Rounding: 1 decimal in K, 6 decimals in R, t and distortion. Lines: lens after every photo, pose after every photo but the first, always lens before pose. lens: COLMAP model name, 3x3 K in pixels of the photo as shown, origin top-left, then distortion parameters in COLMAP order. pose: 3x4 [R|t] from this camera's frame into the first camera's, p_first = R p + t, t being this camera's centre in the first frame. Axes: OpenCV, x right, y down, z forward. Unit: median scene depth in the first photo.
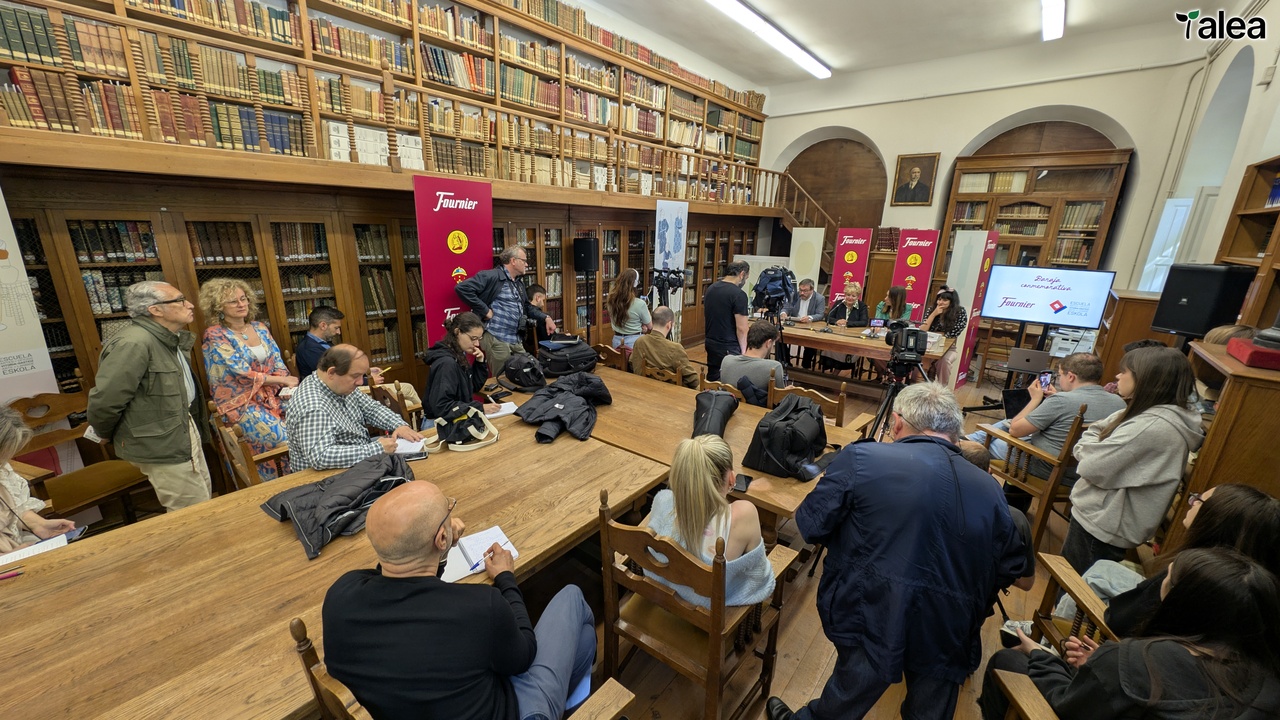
lens RADIAL K [[473.9, 0, 630.6], [0, 473.9, 370.8], [0, 0, 1]] dist [-0.000596, -0.000421]
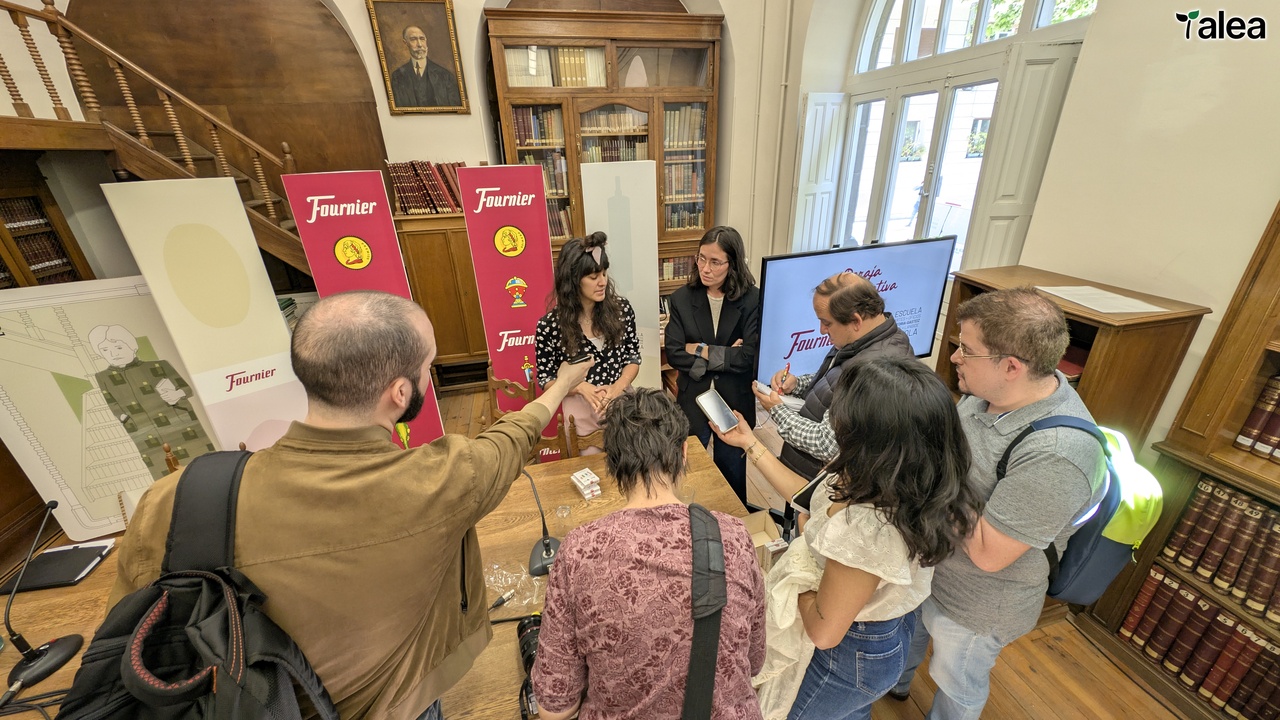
lens RADIAL K [[473.9, 0, 640.6], [0, 473.9, 364.6], [0, 0, 1]] dist [-0.000596, -0.000421]
pose [[0.581158, -0.371630, 0.723980, 0.283521], [0.284044, 0.926321, 0.247485, -0.180055], [-0.762610, 0.061815, 0.643898, 0.573279]]
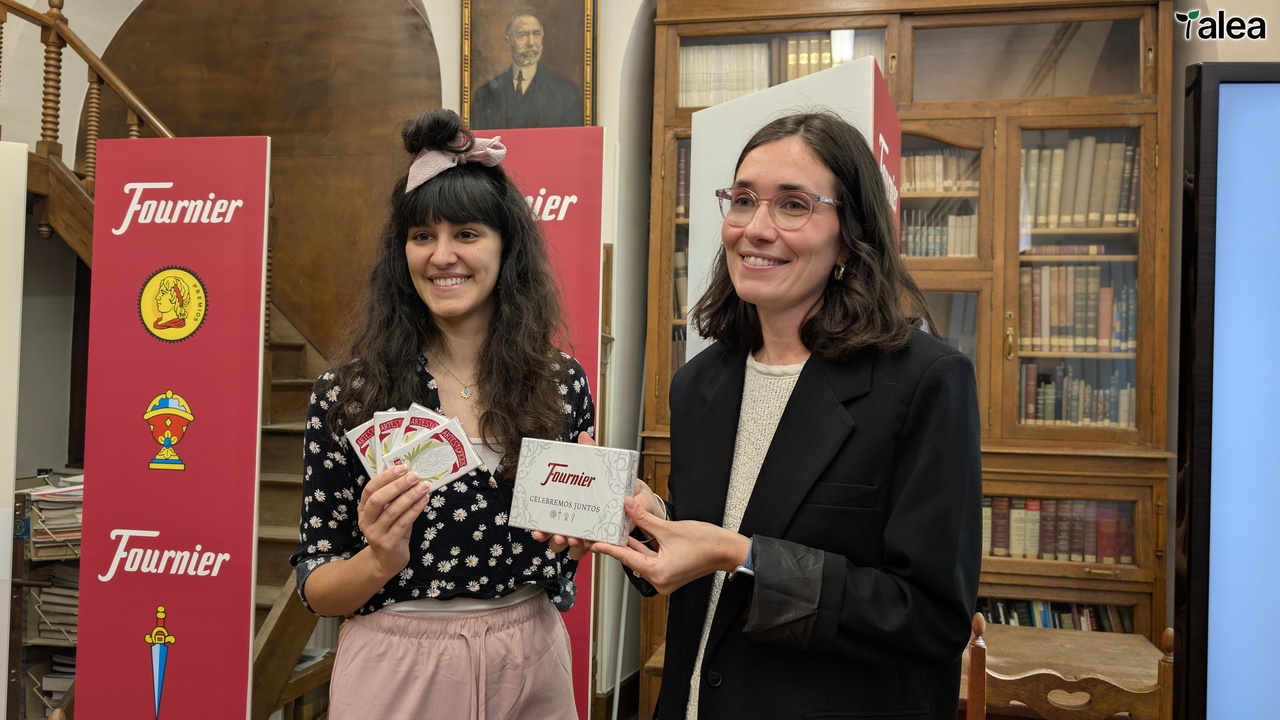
lens RADIAL K [[958.1, 0, 637.6], [0, 958.1, 354.5], [0, 0, 1]] dist [0.020032, -0.012245]
pose [[0.872992, 0.017811, 0.487409, 0.419853], [0.137229, 0.949992, -0.280505, -0.102155], [-0.468031, 0.311766, 0.826891, 0.620322]]
